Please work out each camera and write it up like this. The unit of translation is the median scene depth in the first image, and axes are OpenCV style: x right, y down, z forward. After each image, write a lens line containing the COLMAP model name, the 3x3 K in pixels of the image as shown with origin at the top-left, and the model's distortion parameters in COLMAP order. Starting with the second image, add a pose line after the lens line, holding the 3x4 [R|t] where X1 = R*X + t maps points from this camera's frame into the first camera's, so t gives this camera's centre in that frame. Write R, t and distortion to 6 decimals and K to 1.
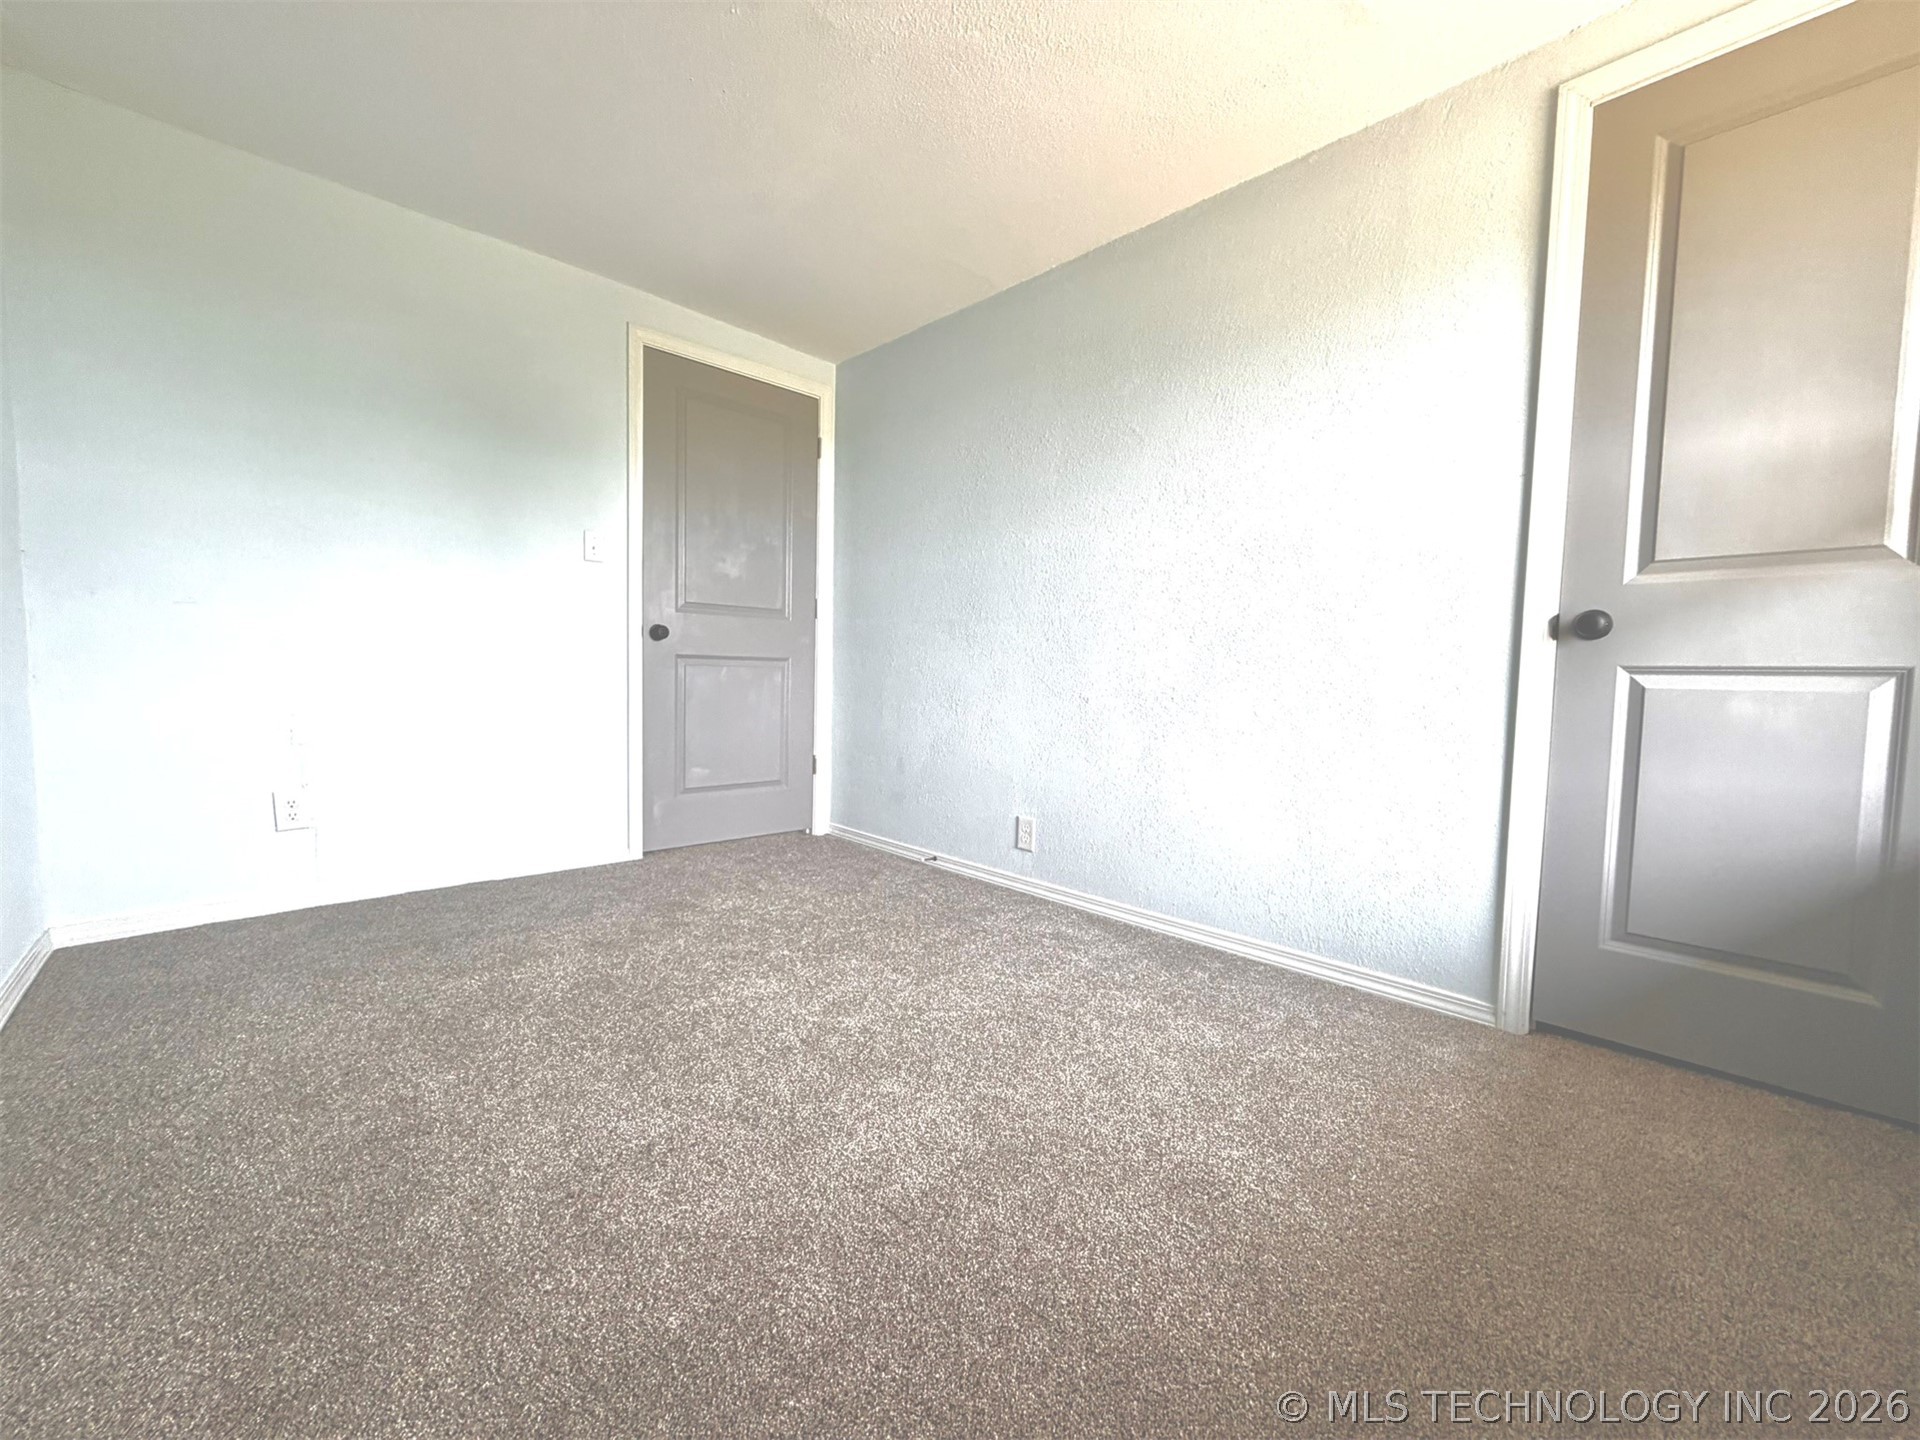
lens RADIAL K [[779.4, 0, 960.0], [0, 779.4, 720.0], [0, 0, 1]] dist [0.004079, 0.000542]
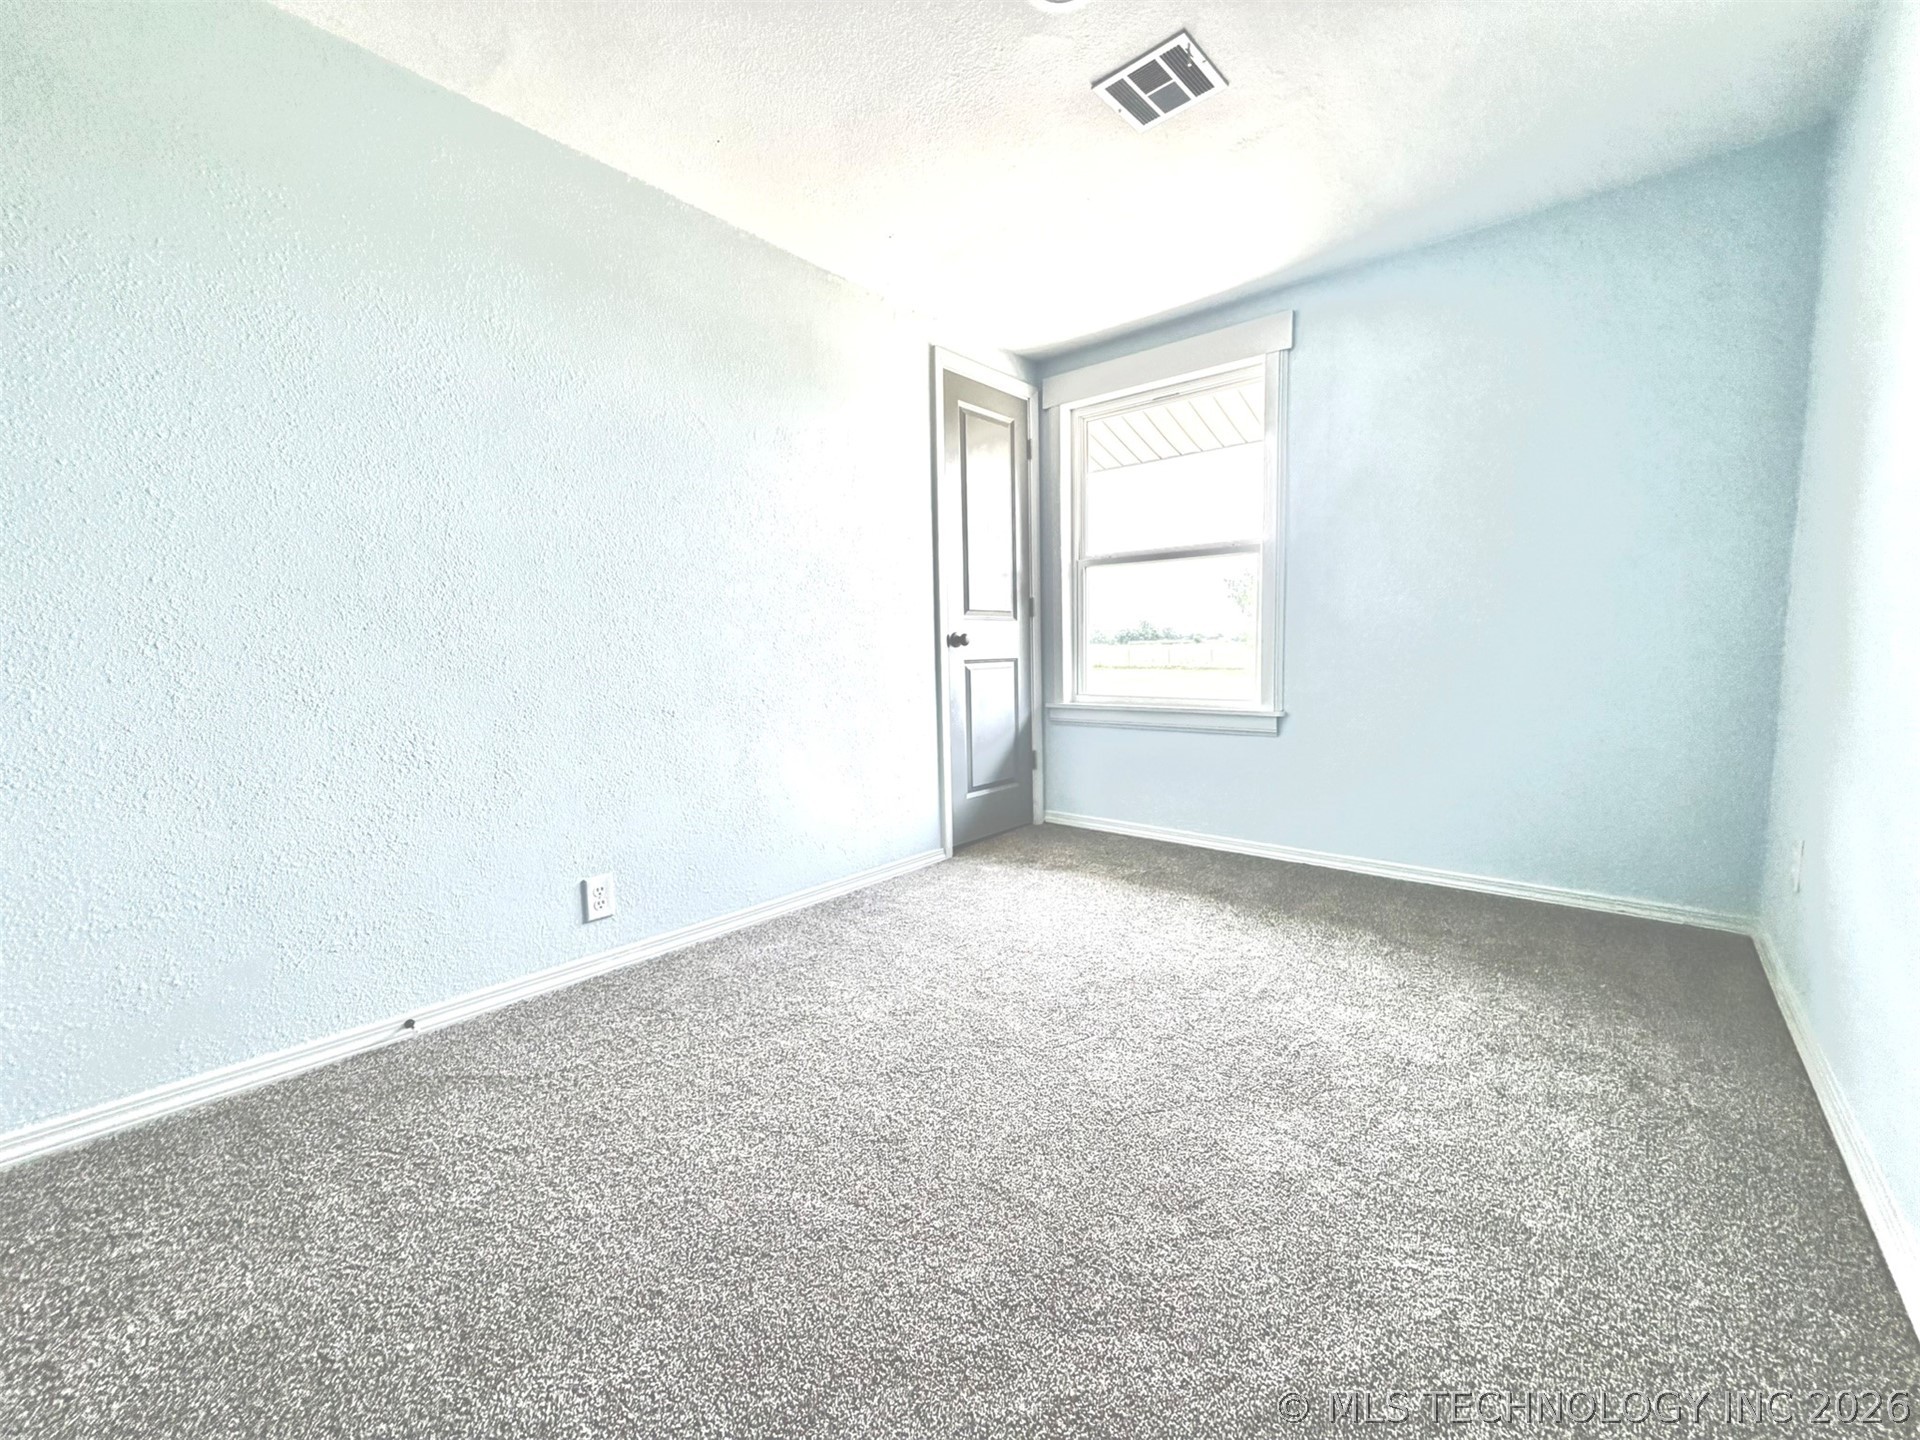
lens RADIAL K [[779.4, 0, 960.0], [0, 779.4, 720.0], [0, 0, 1]] dist [0.004079, 0.000542]
pose [[-0.107752, -0.097897, 0.989346, -1.080672], [0.085626, 0.990528, 0.107340, -0.121132], [-0.990484, 0.096280, -0.098348, 1.110094]]
